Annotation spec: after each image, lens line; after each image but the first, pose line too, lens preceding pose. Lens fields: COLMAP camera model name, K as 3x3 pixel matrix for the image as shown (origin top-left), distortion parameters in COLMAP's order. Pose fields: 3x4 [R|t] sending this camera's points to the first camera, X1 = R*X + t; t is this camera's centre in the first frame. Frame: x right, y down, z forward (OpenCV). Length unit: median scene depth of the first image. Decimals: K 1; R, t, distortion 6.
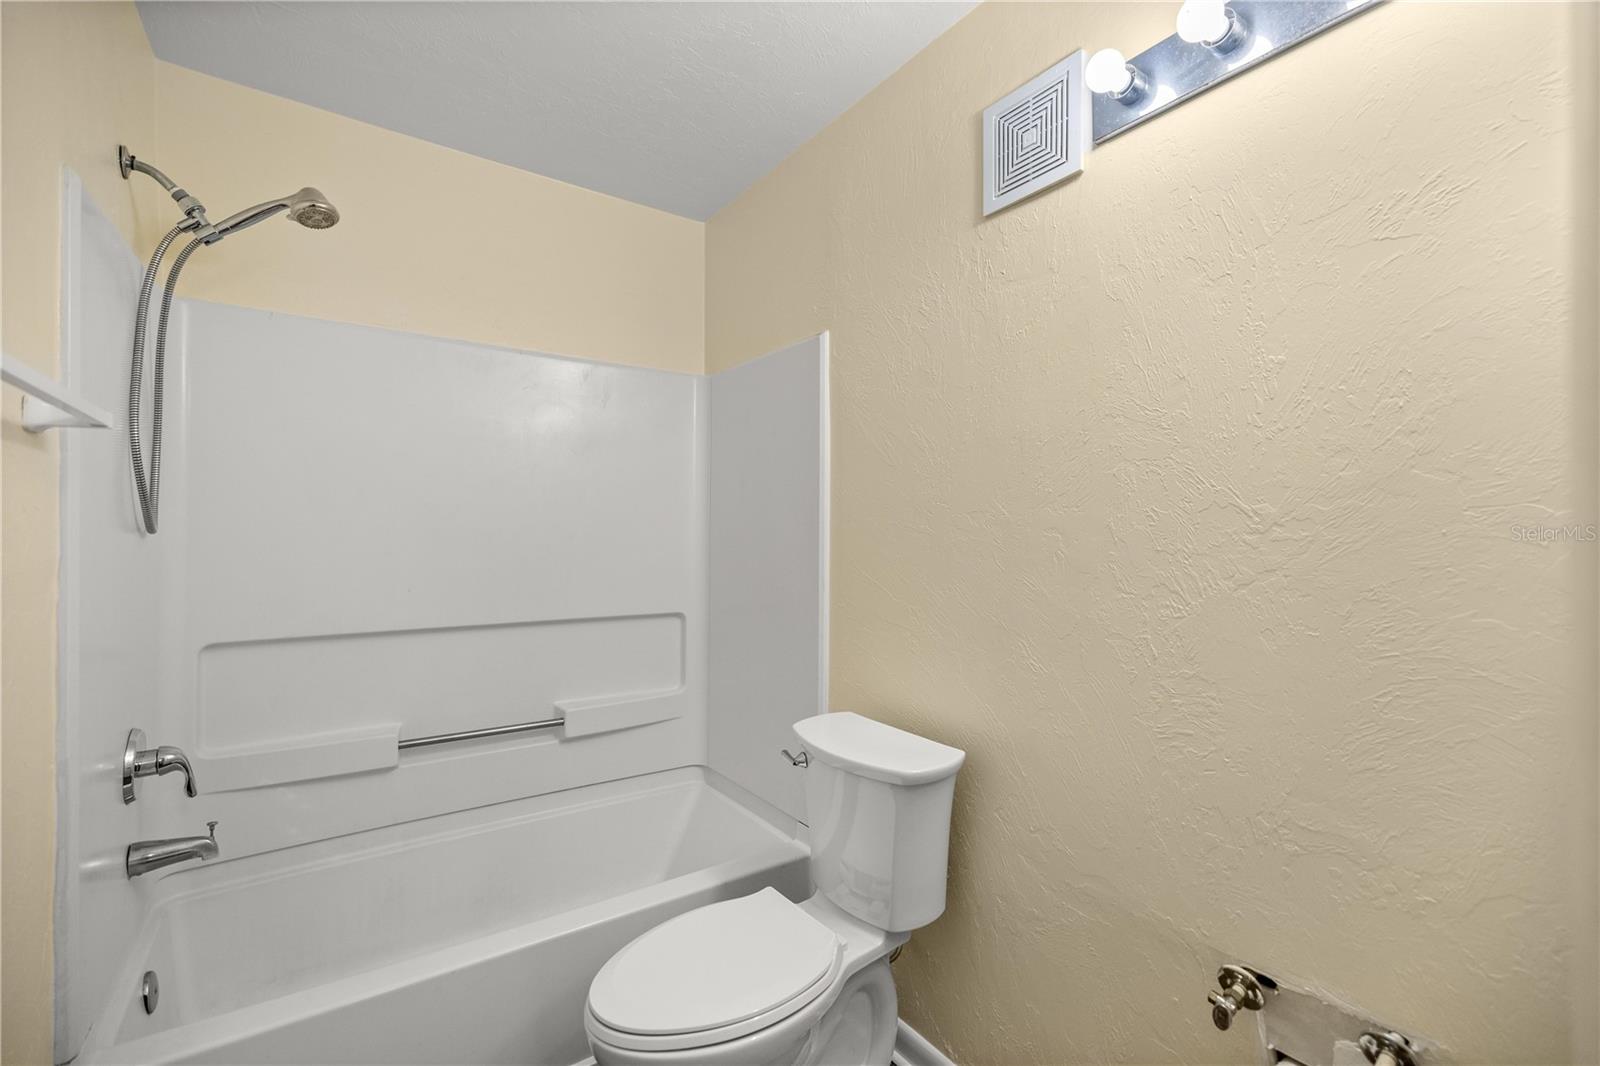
lens RADIAL K [[682.8, 0, 795.5], [0, 682.8, 525.8], [0, 0, 1]] dist [0.002491, -0.000191]
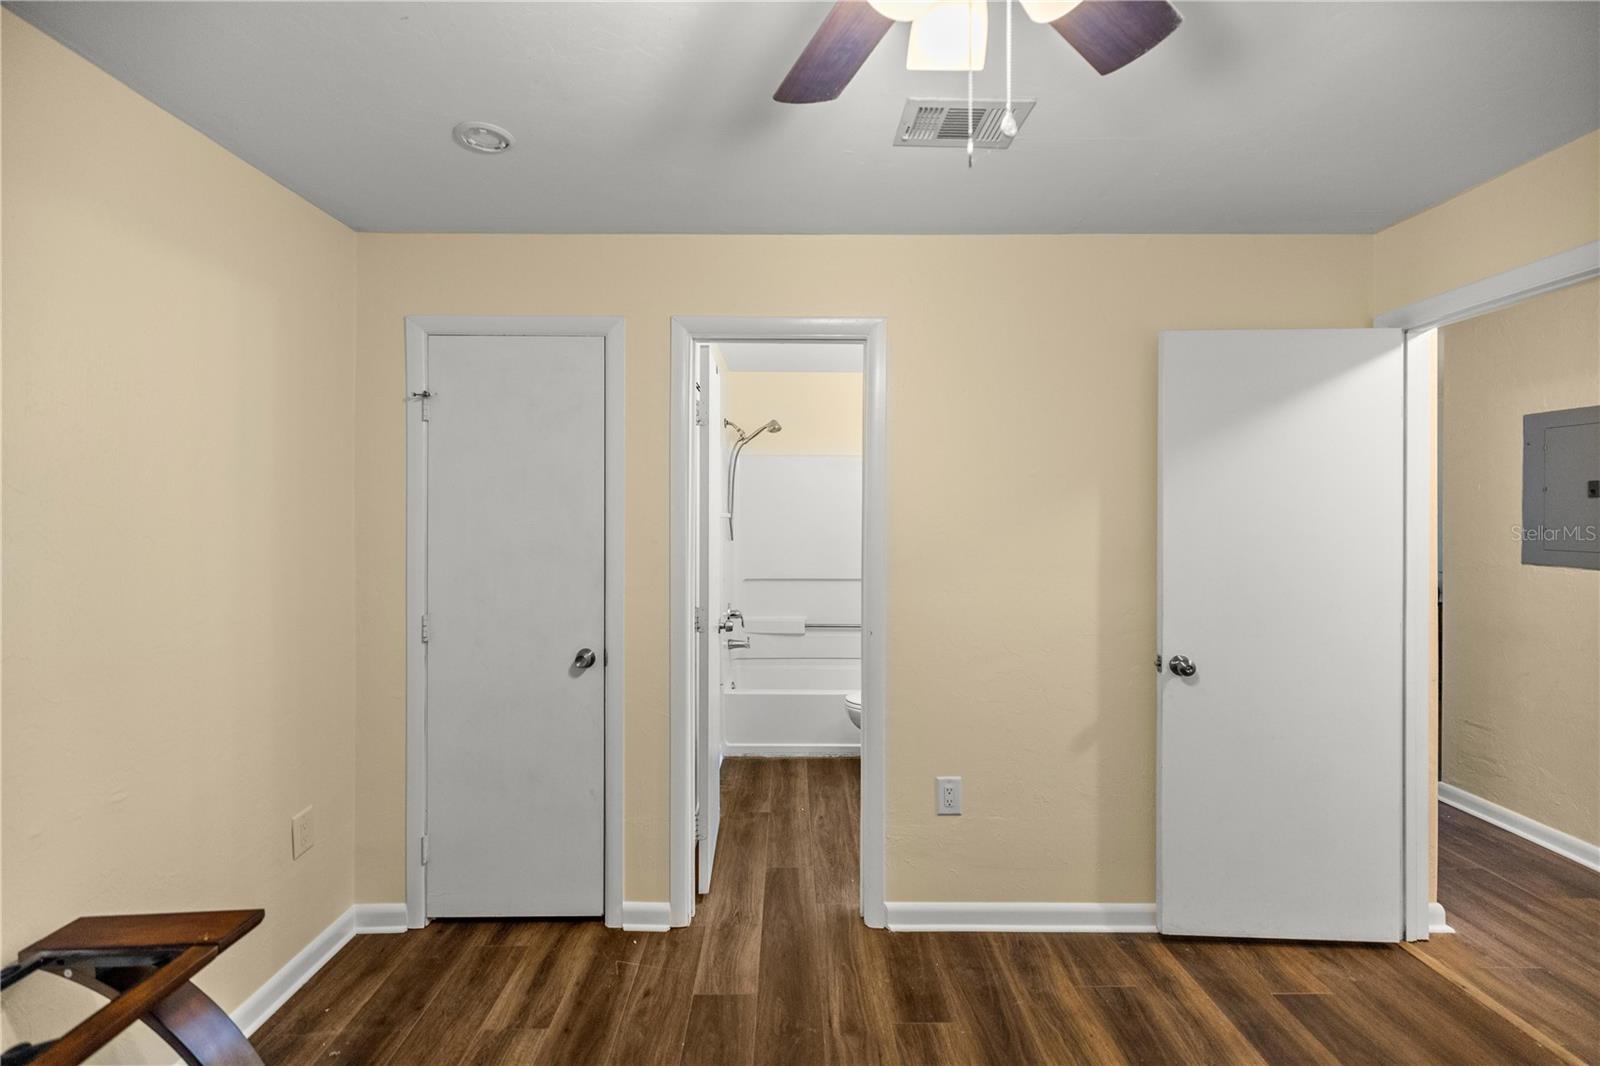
lens RADIAL K [[682.8, 0, 801.8], [0, 682.8, 535.8], [0, 0, 1]] dist [0.002491, -0.000191]
pose [[0.823457, -0.001342, -0.567377, 1.020439], [0.007245, 0.999941, 0.008150, -0.029785], [0.567333, -0.010822, 0.823418, -1.303986]]
